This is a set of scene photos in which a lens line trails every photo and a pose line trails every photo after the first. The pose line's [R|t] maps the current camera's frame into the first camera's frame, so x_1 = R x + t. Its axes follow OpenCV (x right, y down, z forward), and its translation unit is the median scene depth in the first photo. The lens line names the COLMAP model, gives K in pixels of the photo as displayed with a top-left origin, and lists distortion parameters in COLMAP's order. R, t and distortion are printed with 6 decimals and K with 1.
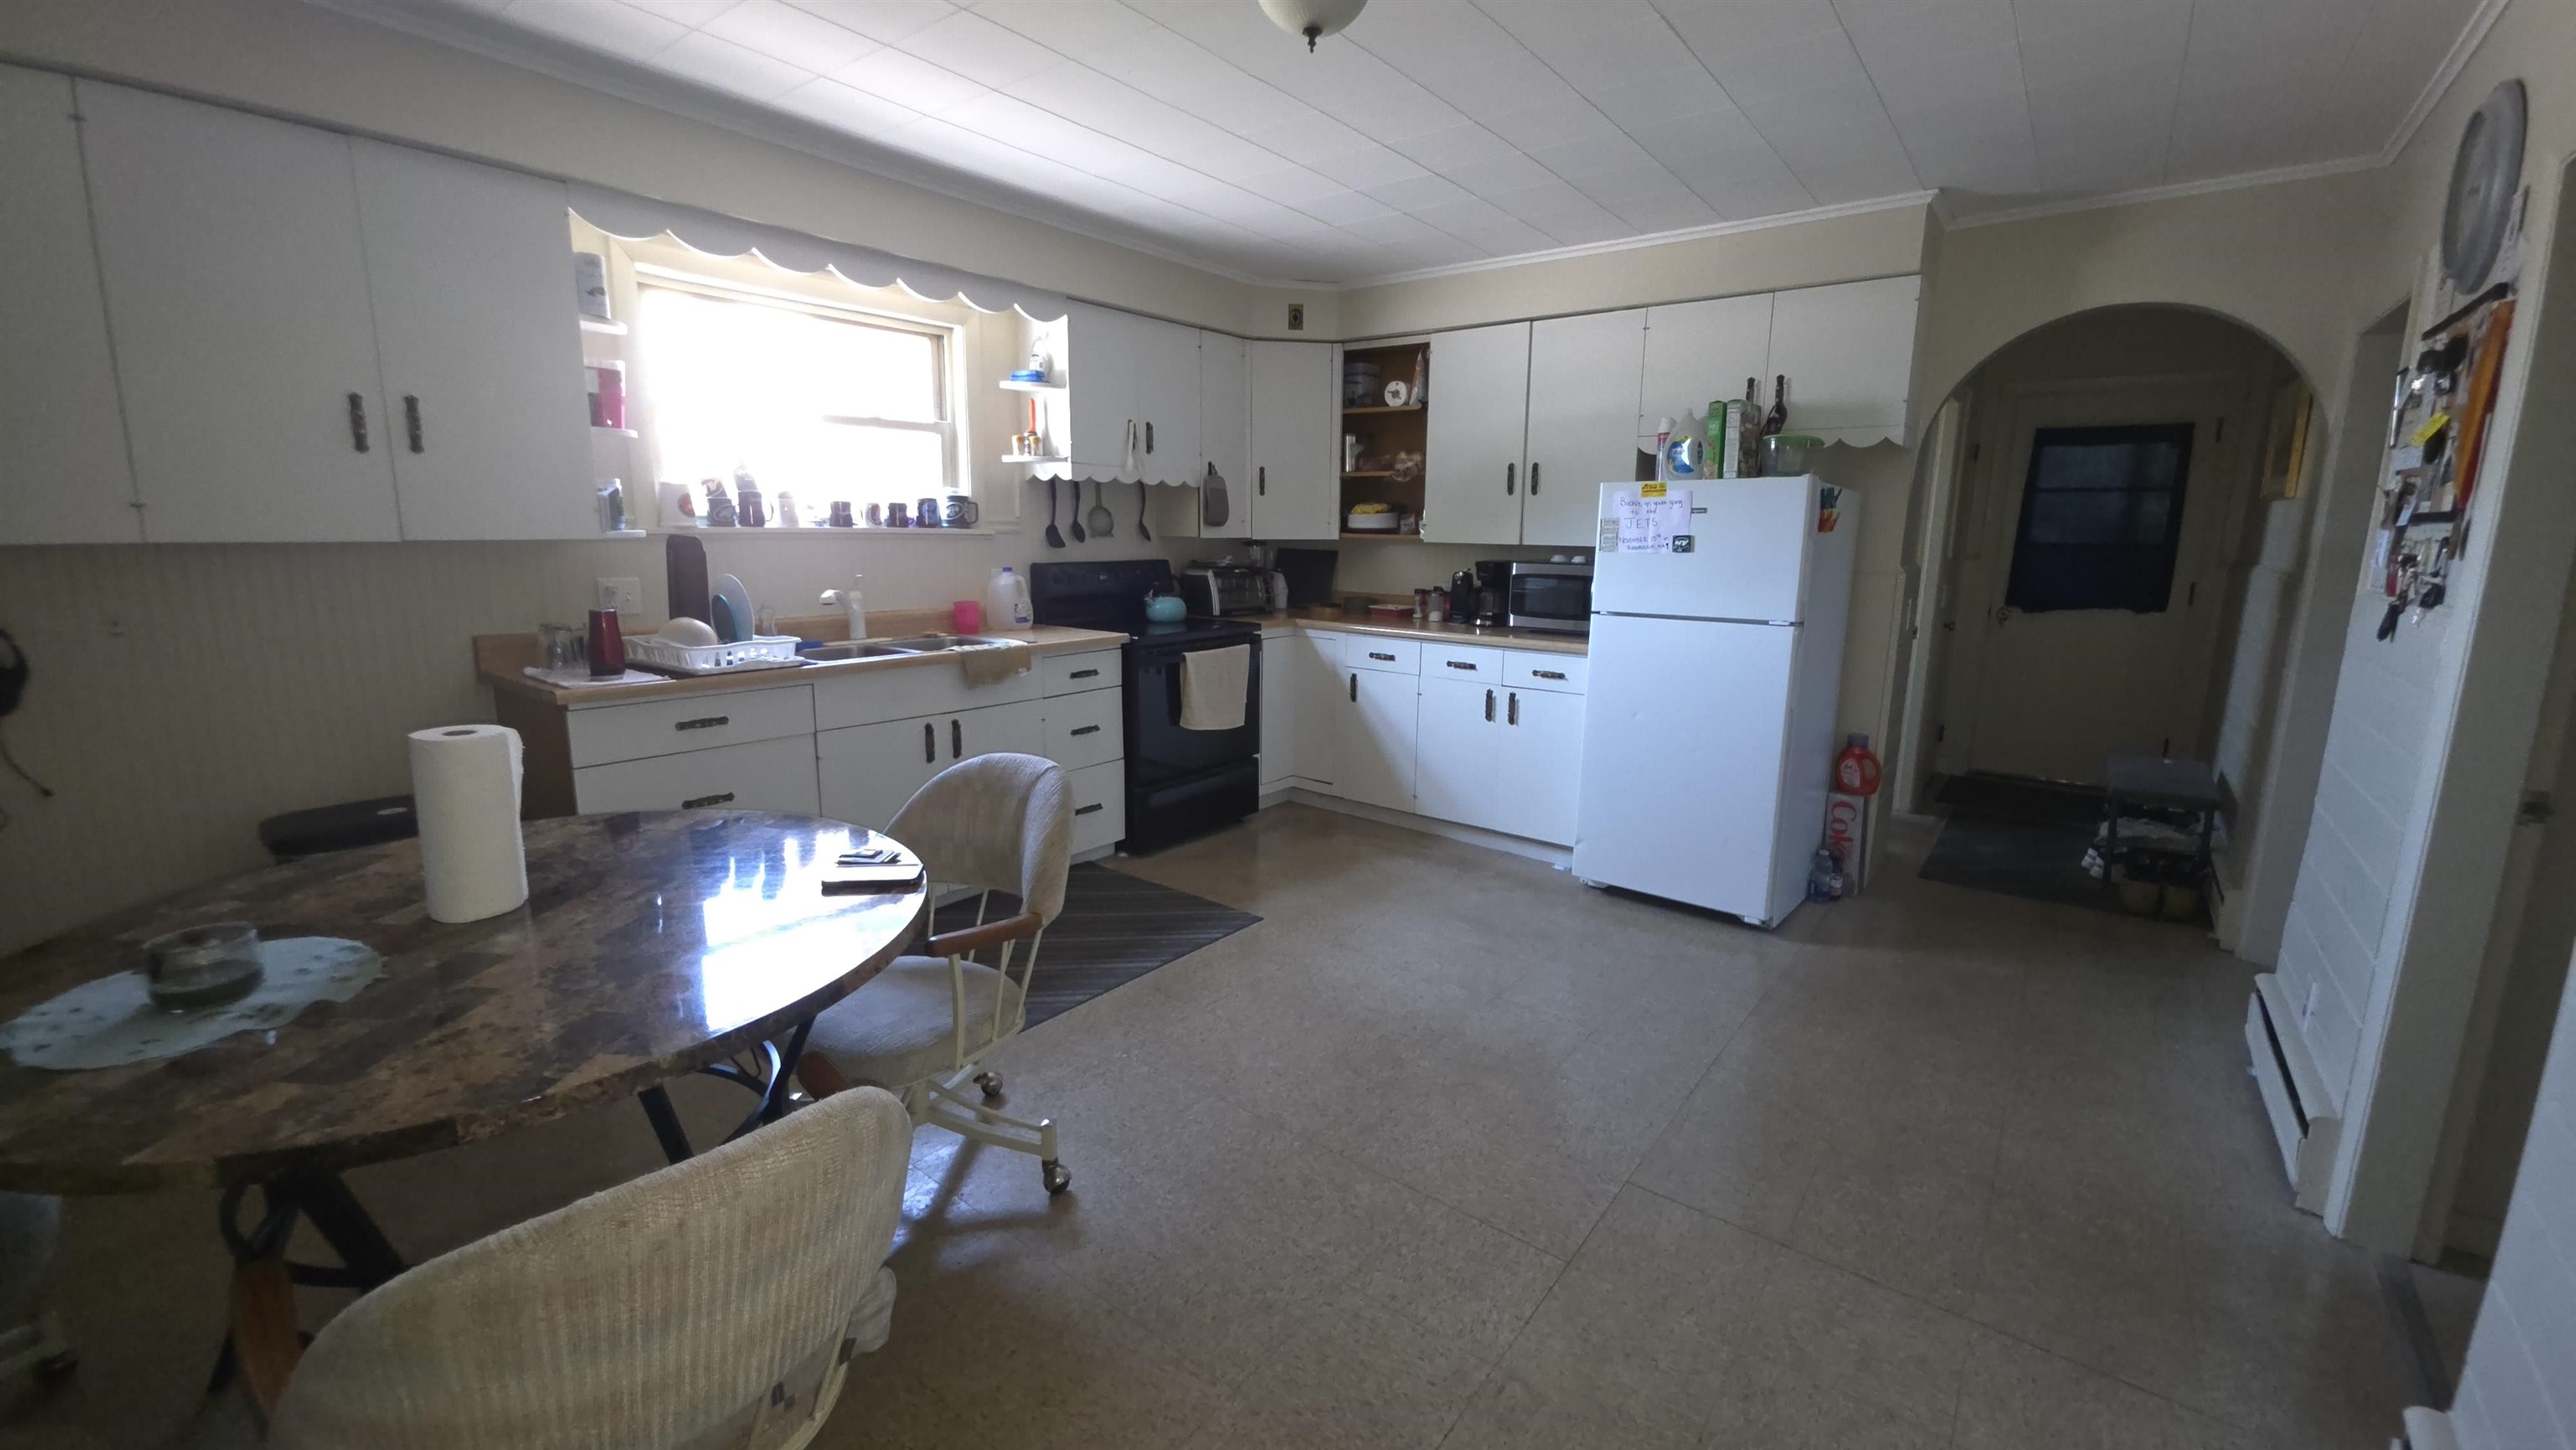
lens RADIAL K [[1021.6, 0, 1285.1], [0, 1021.6, 704.6], [0, 0, 1]] dist [0.008491, -0.006730]
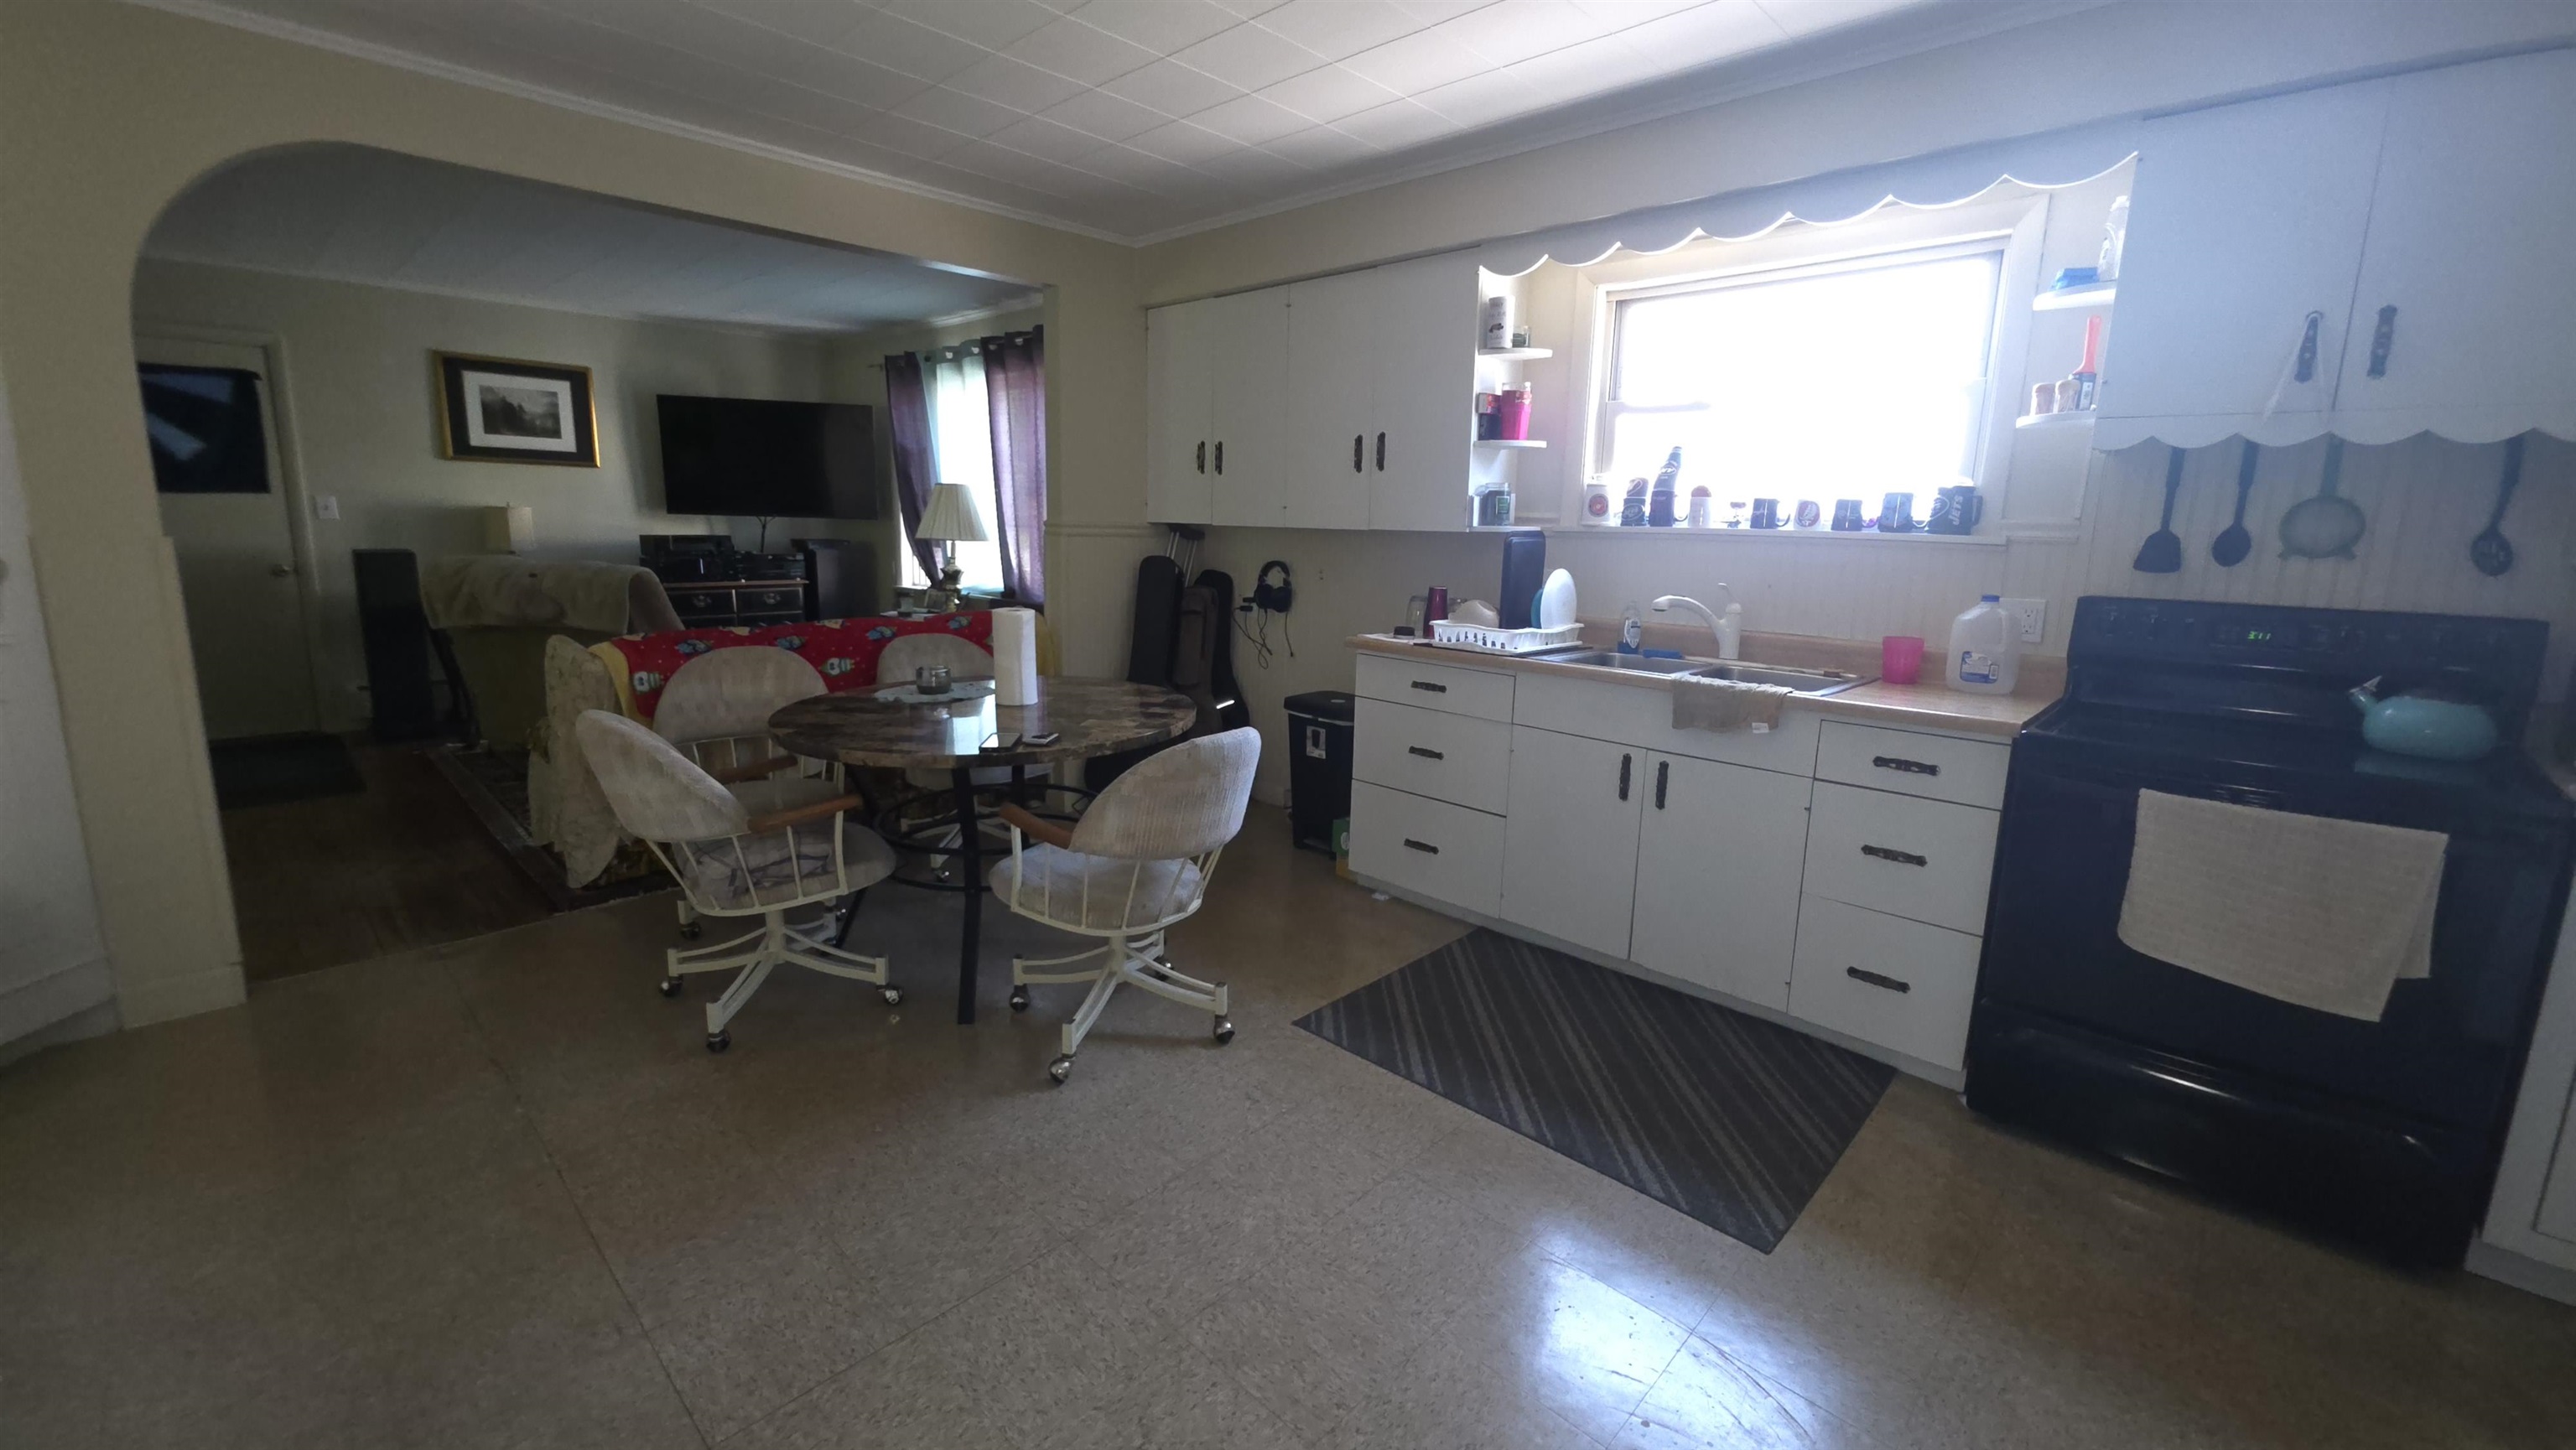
lens RADIAL K [[1021.6, 0, 1285.1], [0, 1021.6, 704.6], [0, 0, 1]] dist [0.008491, -0.006730]
pose [[-0.097311, 0.163916, -0.981663, 0.422275], [-0.199035, 0.963214, 0.180566, -0.098642], [0.975149, 0.212957, -0.061107, 0.638200]]
